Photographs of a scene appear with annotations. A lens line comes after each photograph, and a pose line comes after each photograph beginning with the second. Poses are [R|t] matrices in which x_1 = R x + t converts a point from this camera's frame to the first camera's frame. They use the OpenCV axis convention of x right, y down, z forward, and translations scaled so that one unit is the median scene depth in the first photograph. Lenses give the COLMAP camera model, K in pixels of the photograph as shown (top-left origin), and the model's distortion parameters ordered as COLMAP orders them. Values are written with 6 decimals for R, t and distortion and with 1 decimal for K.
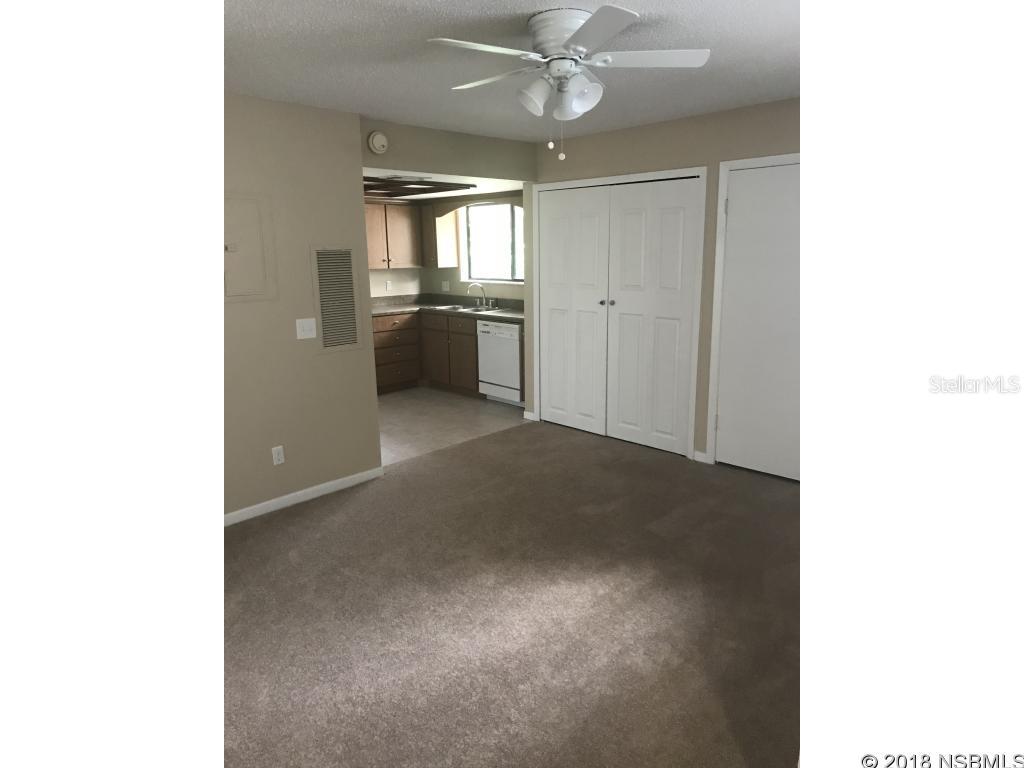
lens RADIAL K [[624.6, 0, 517.6], [0, 624.6, 386.4], [0, 0, 1]] dist [0.061234, -0.132808]
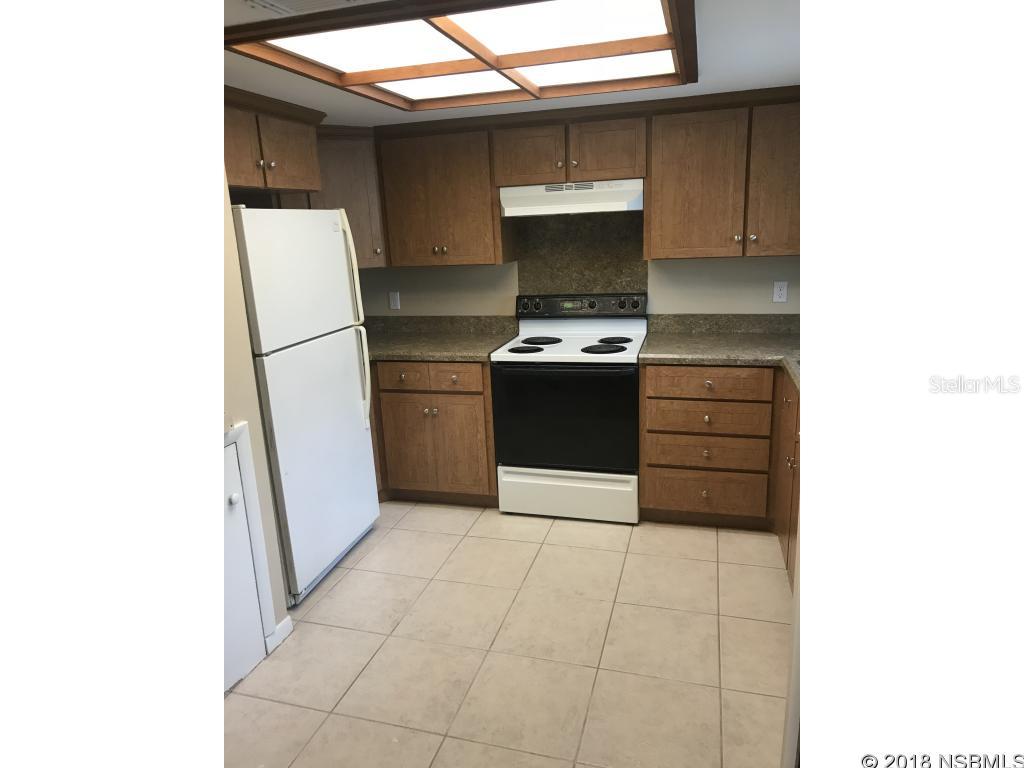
lens RADIAL K [[624.6, 0, 517.6], [0, 624.6, 386.4], [0, 0, 1]] dist [0.061234, -0.132808]
pose [[0.476650, 0.209636, -0.853732, 0.115003], [-0.166774, 0.975078, 0.146321, -0.138210], [0.863129, 0.072636, 0.499733, 0.653556]]
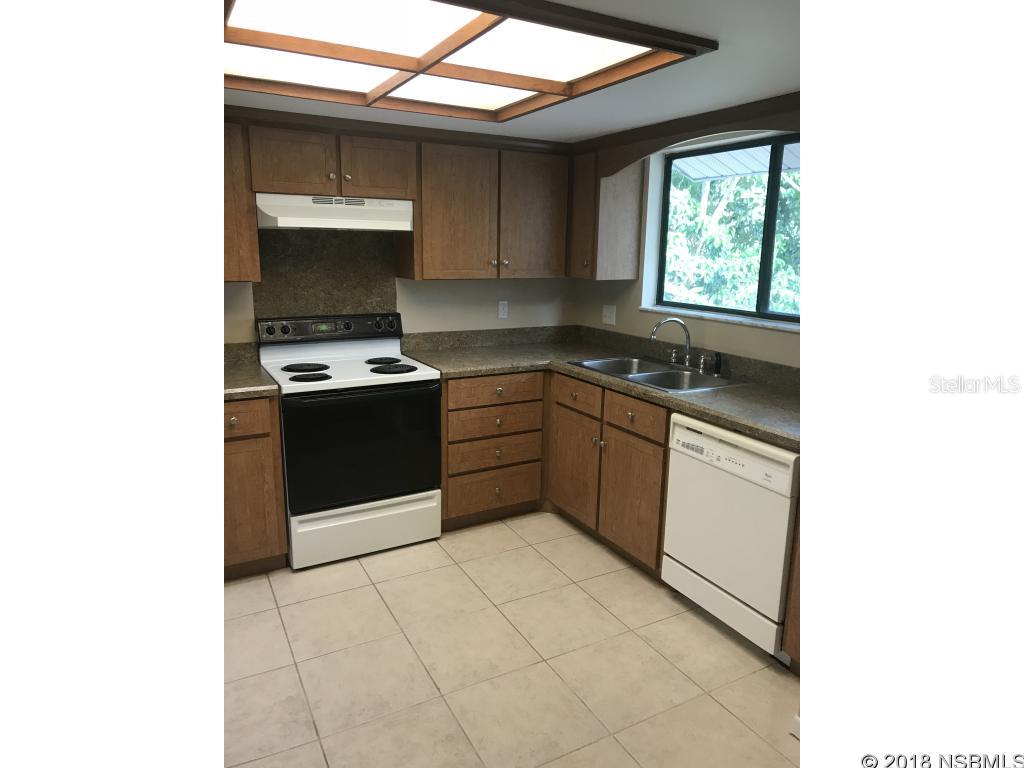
lens RADIAL K [[624.6, 0, 517.6], [0, 624.6, 386.4], [0, 0, 1]] dist [0.061234, -0.132808]
pose [[0.960404, 0.083927, -0.265671, -0.049152], [-0.088360, 0.996077, -0.004755, -0.100956], [0.264230, 0.028042, 0.964052, 0.522848]]
